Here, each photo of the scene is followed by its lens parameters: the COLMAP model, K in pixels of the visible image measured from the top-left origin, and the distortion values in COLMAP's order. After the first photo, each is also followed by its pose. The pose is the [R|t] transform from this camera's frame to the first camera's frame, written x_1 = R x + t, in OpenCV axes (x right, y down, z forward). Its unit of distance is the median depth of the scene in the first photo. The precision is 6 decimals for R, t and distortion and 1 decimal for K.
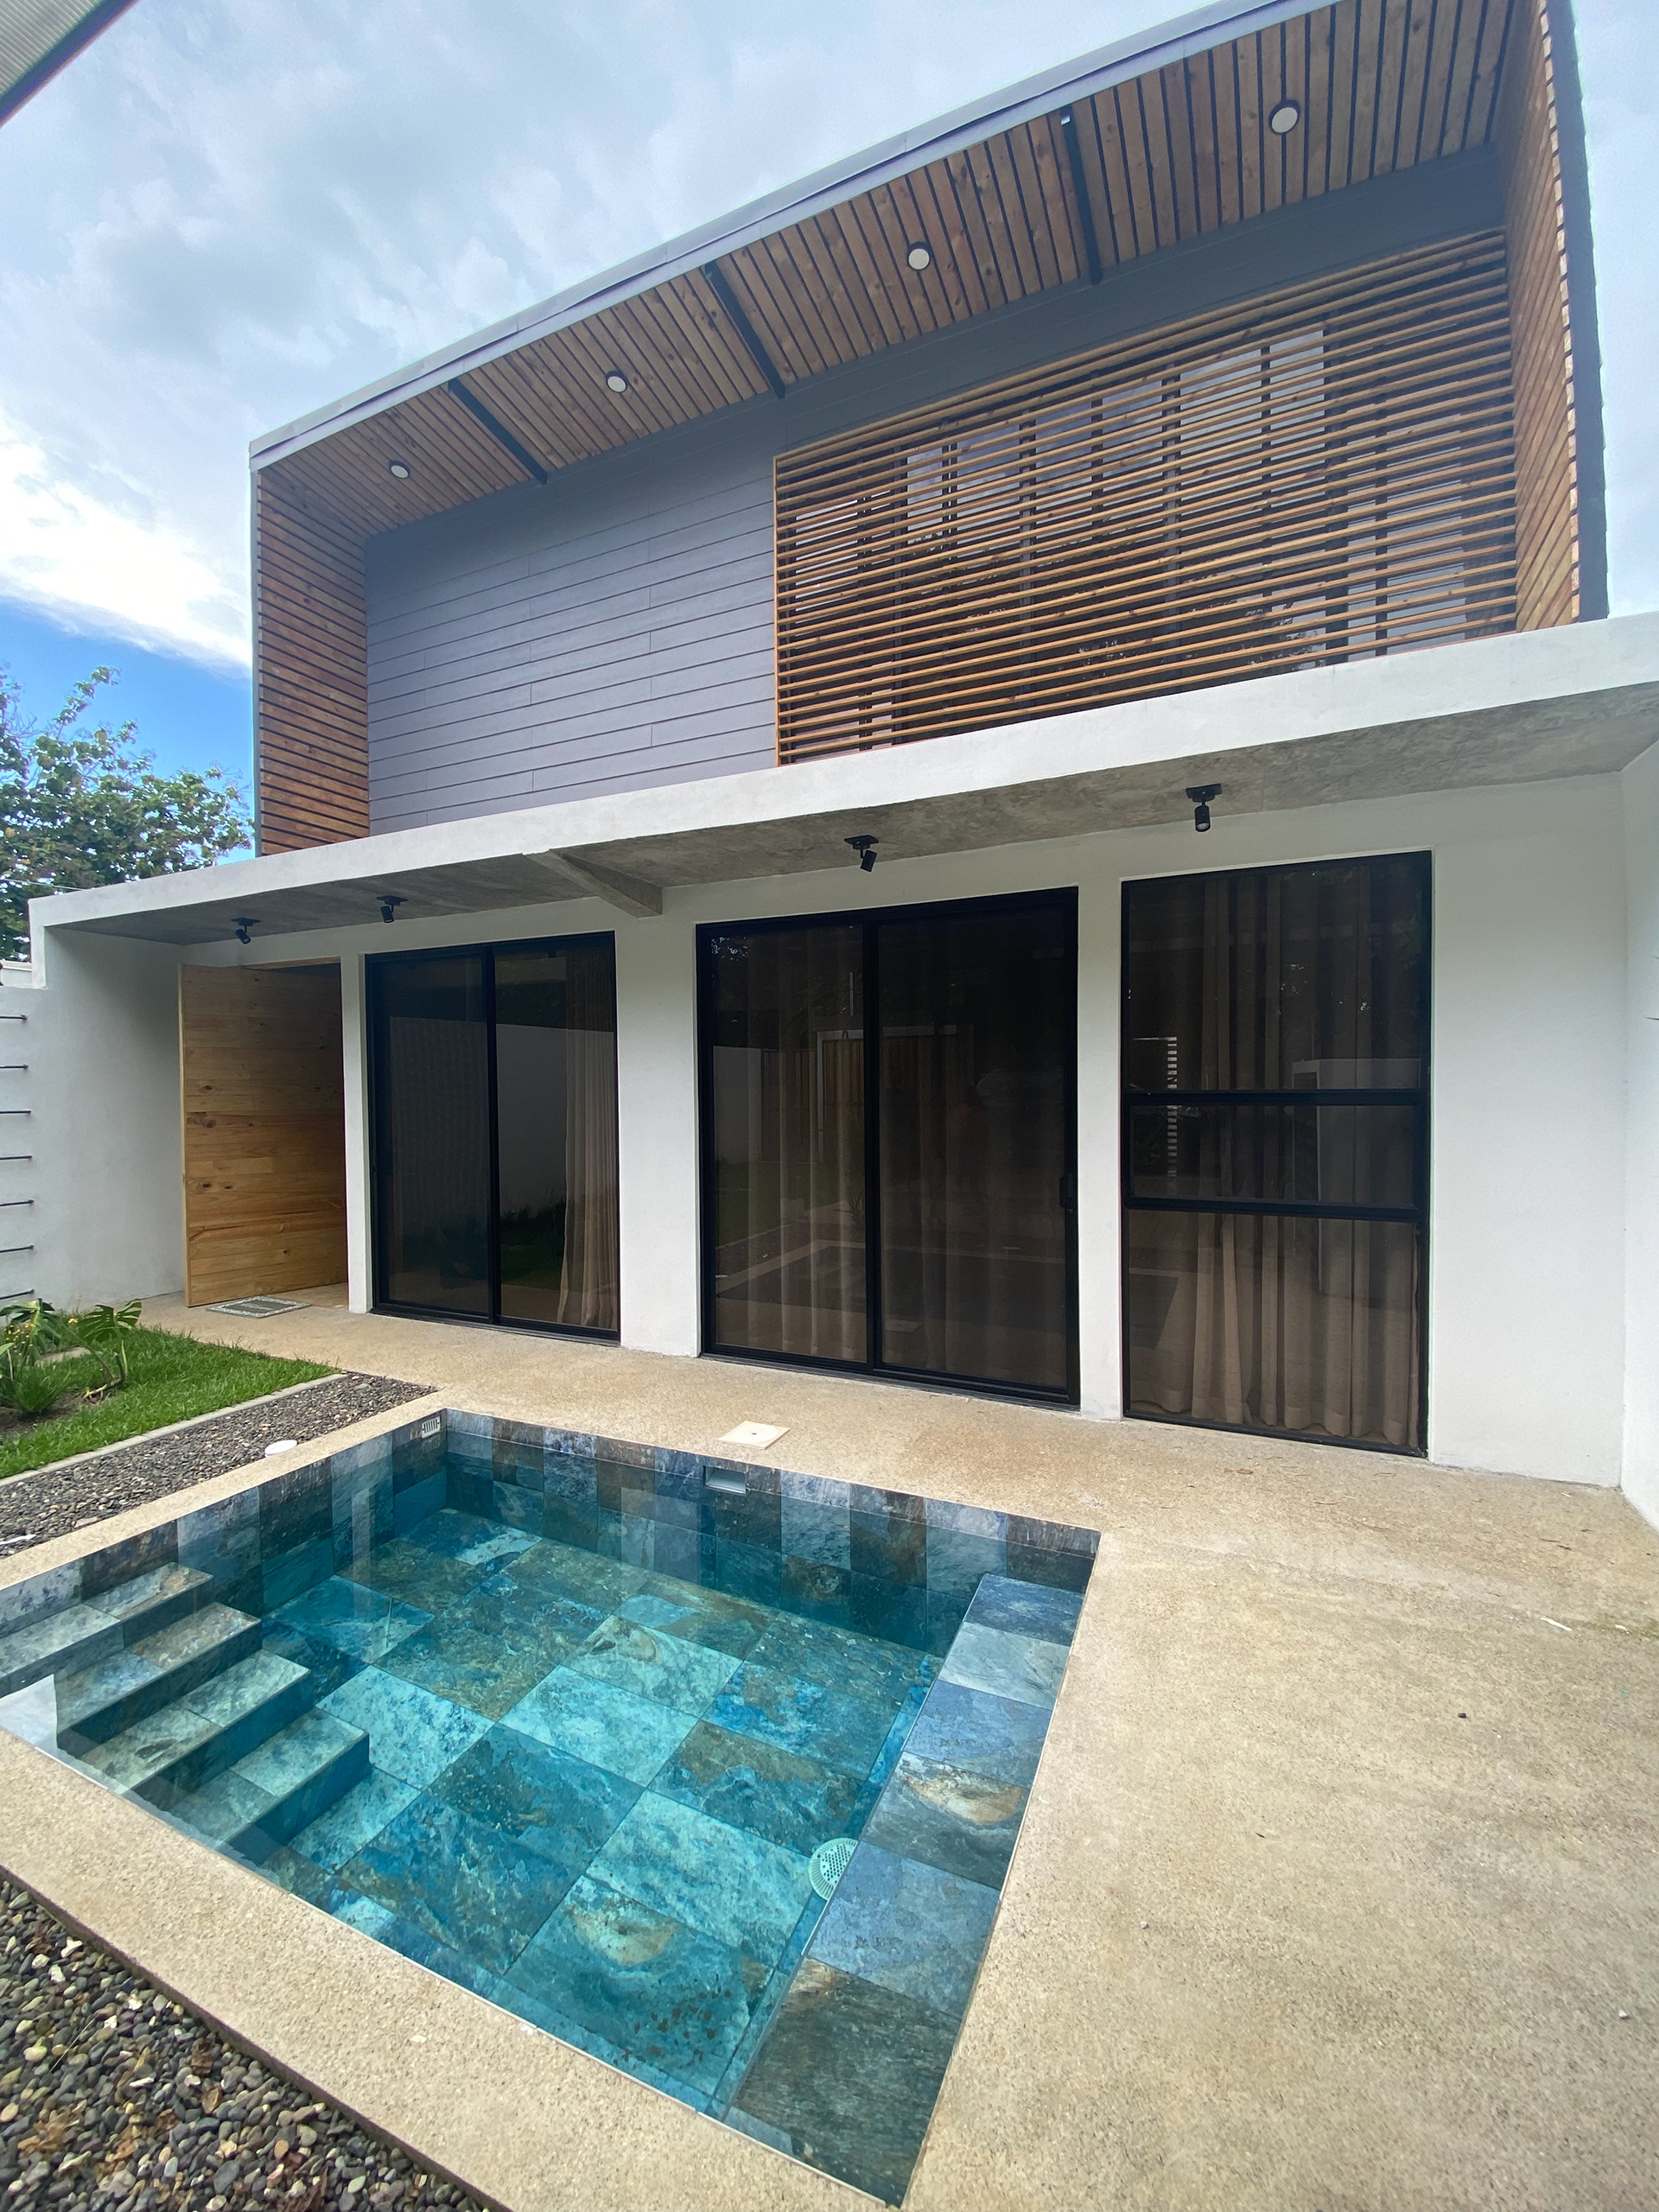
lens RADIAL K [[882.4, 0, 827.5], [0, 882.4, 1103.6], [0, 0, 1]] dist [-0.001106, -0.000320]
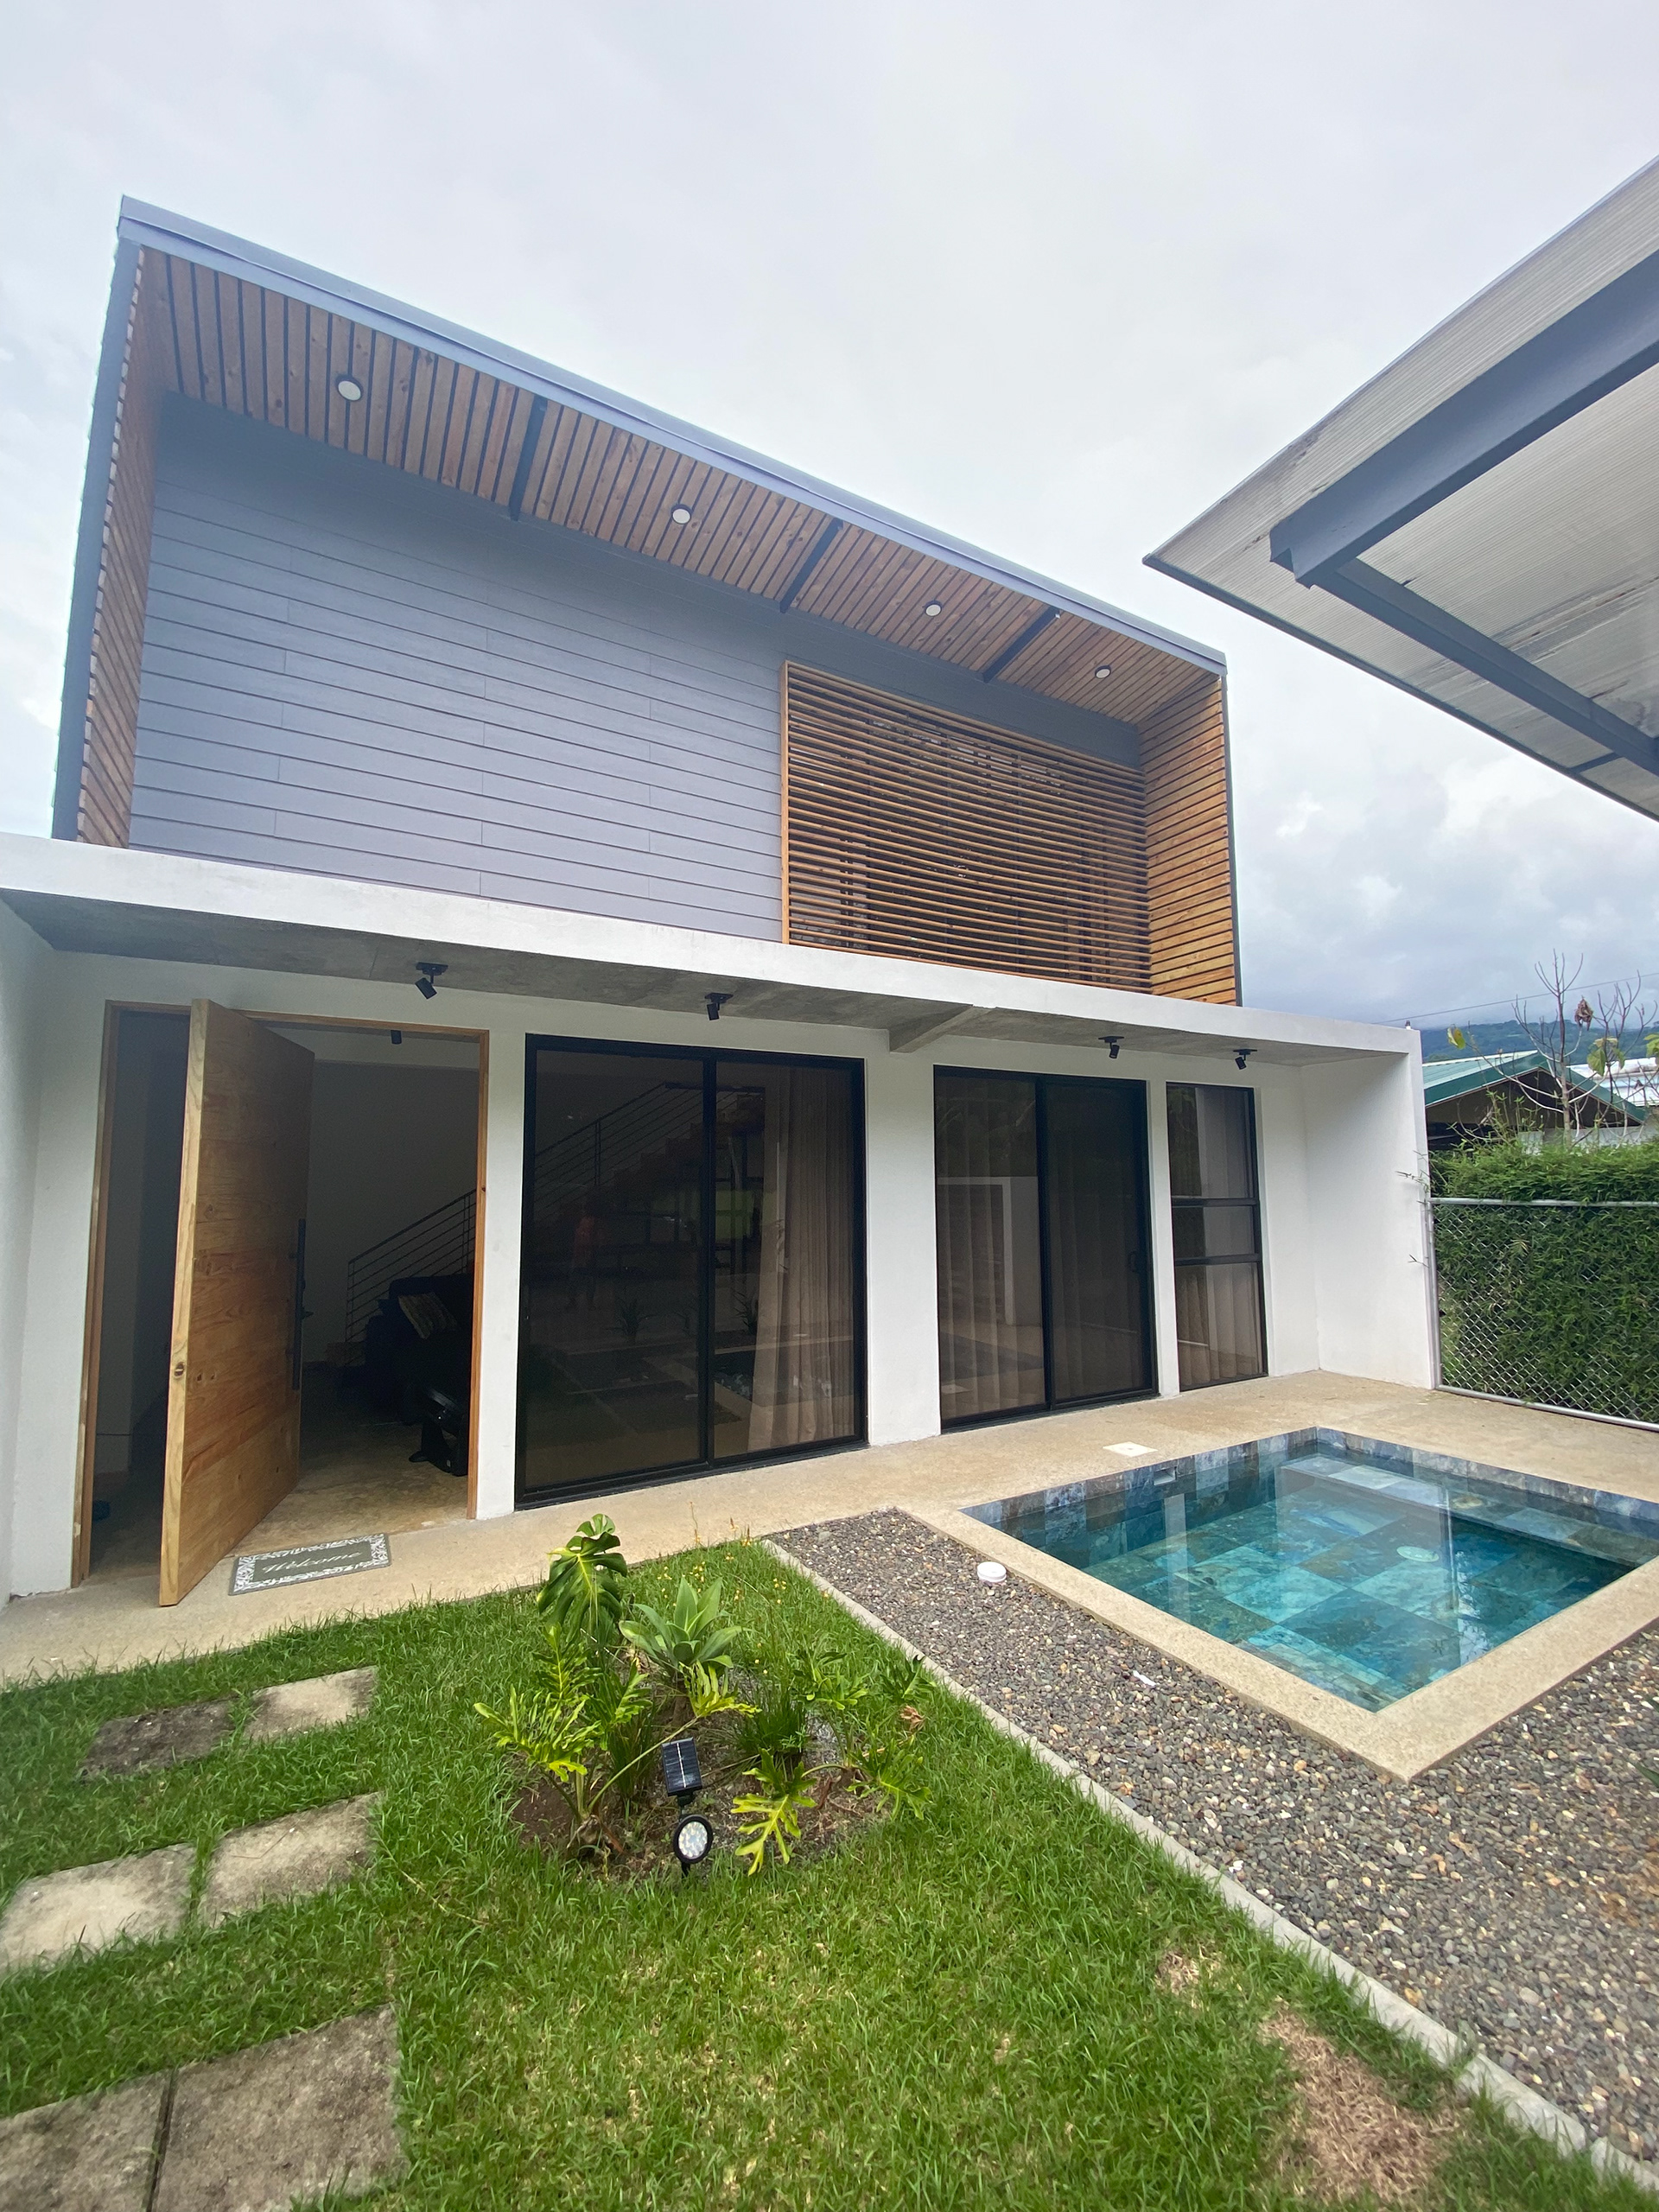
lens RADIAL K [[882.4, 0, 832.5], [0, 882.4, 1114.7], [0, 0, 1]] dist [-0.001106, -0.000320]
pose [[0.600297, 0.069733, 0.796731, -1.200952], [0.020285, 0.994544, -0.102330, -0.015276], [-0.799520, 0.077590, 0.595607, 0.396130]]
